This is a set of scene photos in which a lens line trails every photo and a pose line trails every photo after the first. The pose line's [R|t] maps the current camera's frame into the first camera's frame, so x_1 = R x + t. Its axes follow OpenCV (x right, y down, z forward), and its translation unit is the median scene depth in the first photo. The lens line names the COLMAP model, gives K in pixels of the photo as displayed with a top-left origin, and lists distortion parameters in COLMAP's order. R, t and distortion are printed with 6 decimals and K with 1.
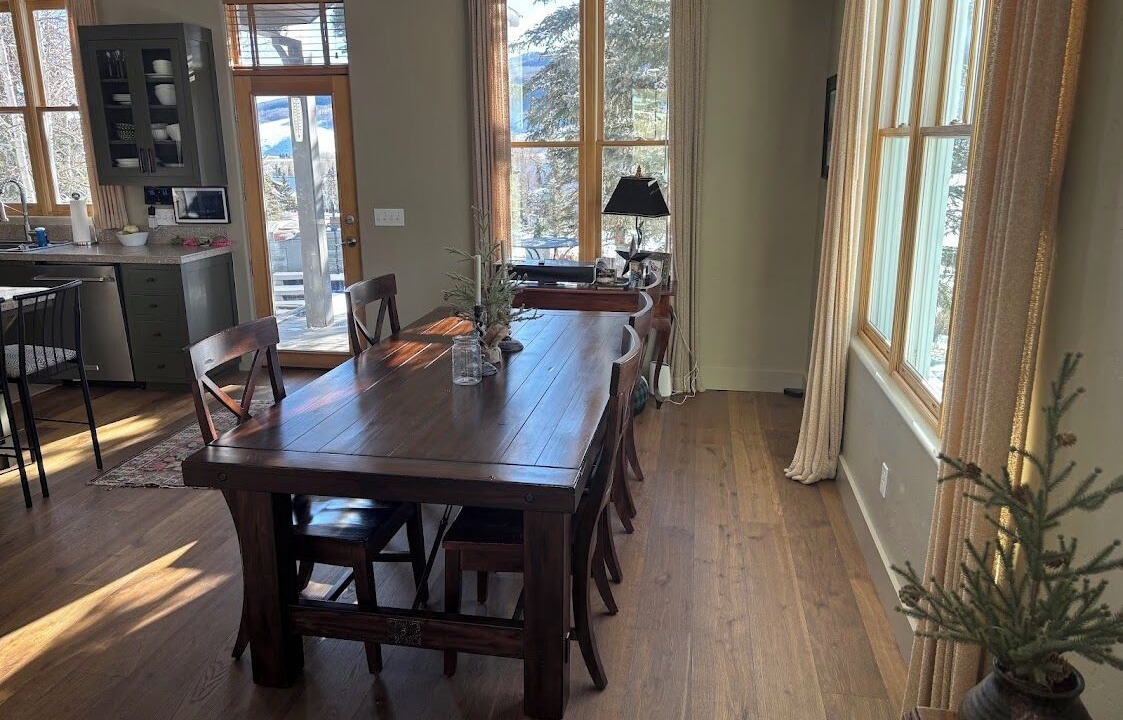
lens RADIAL K [[842.7, 0, 561.5], [0, 842.7, 360.0], [0, 0, 1]] dist [0.029154, -0.005231]
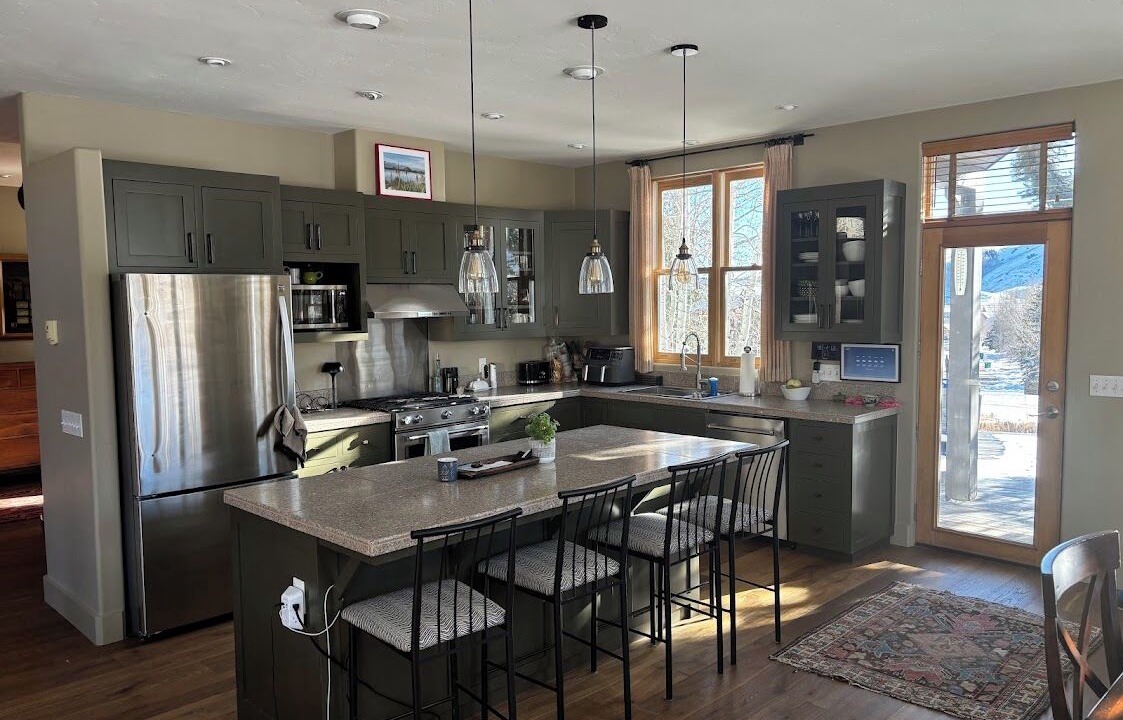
lens RADIAL K [[842.7, 0, 561.5], [0, 842.7, 360.0], [0, 0, 1]] dist [0.029154, -0.005231]
pose [[0.809108, 0.039301, -0.586344, -0.159706], [-0.140706, 0.981695, -0.128363, -0.016893], [0.570566, 0.186362, 0.799827, 0.053491]]
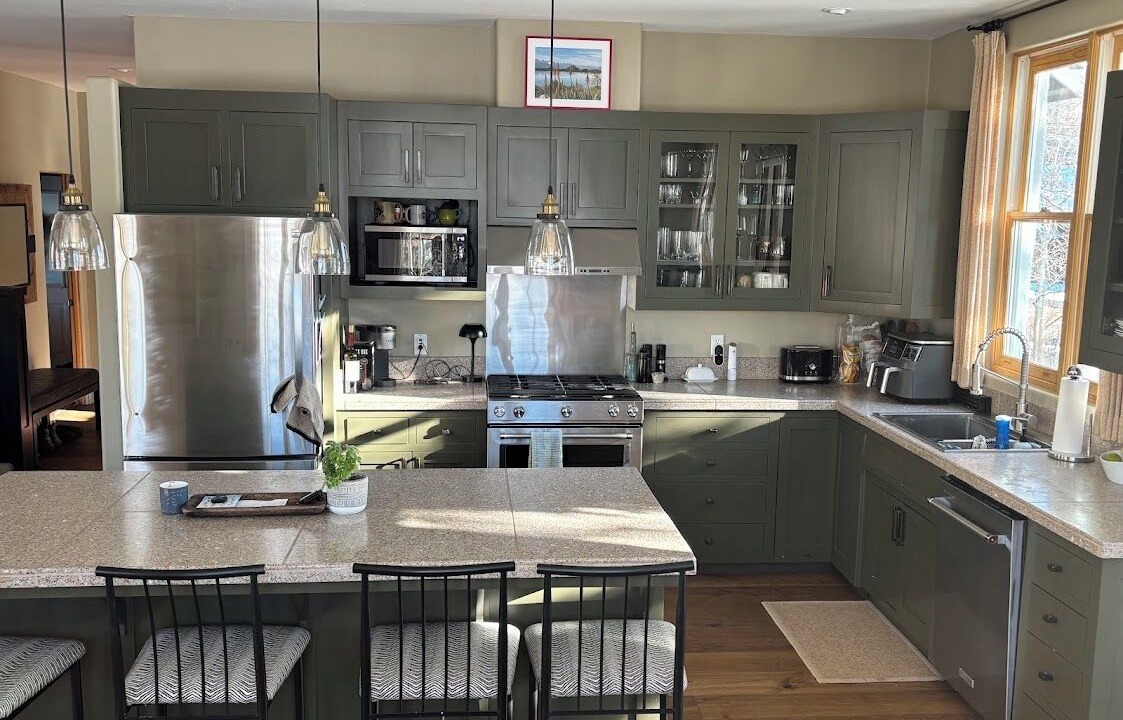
lens RADIAL K [[1064.4, 0, 561.5], [0, 1064.4, 360.0], [0, 0, 1]] dist [0.035414, -0.010564]
pose [[0.250059, 0.146028, -0.957155, 0.010602], [-0.263096, 0.961613, 0.077973, -0.174190], [0.931800, 0.232326, 0.278880, 0.514436]]
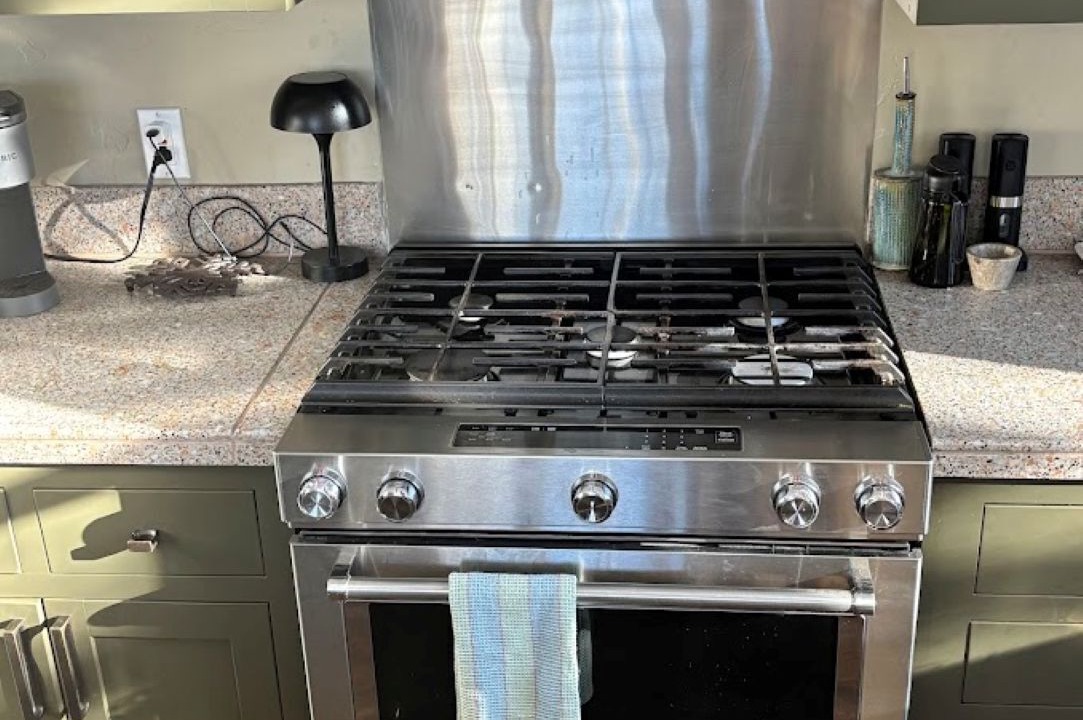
lens RADIAL K [[1410.0, 0, 541.5], [0, 1410.0, 360.0], [0, 0, 1]] dist [0.017907, 0.010634]
pose [[0.071160, 0.405855, -0.911163, -0.594930], [-0.217758, 0.897766, 0.382881, -0.195191], [0.973405, 0.171167, 0.152263, 0.720577]]
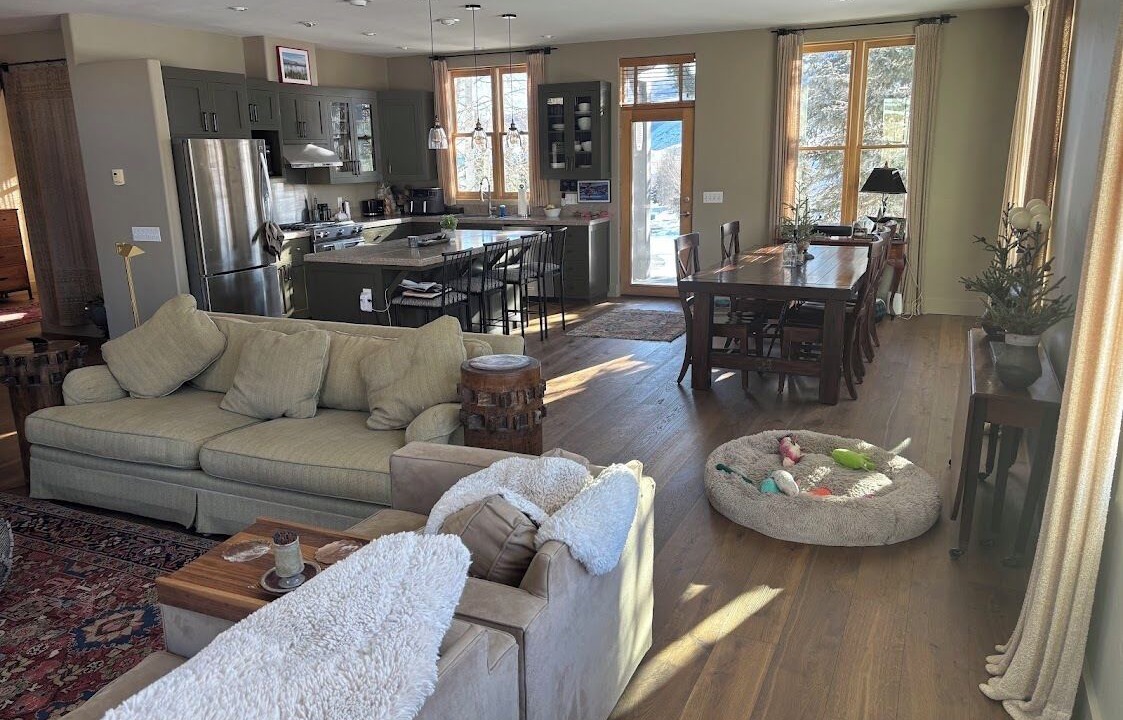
lens RADIAL K [[846.3, 0, 561.5], [0, 846.3, 360.0], [0, 0, 1]] dist [0.109827, -0.308092]
pose [[0.964527, 0.047294, -0.259714, -0.053283], [-0.050558, 0.998704, -0.005898, 0.158967], [0.259099, 0.018819, 0.965668, -0.602702]]
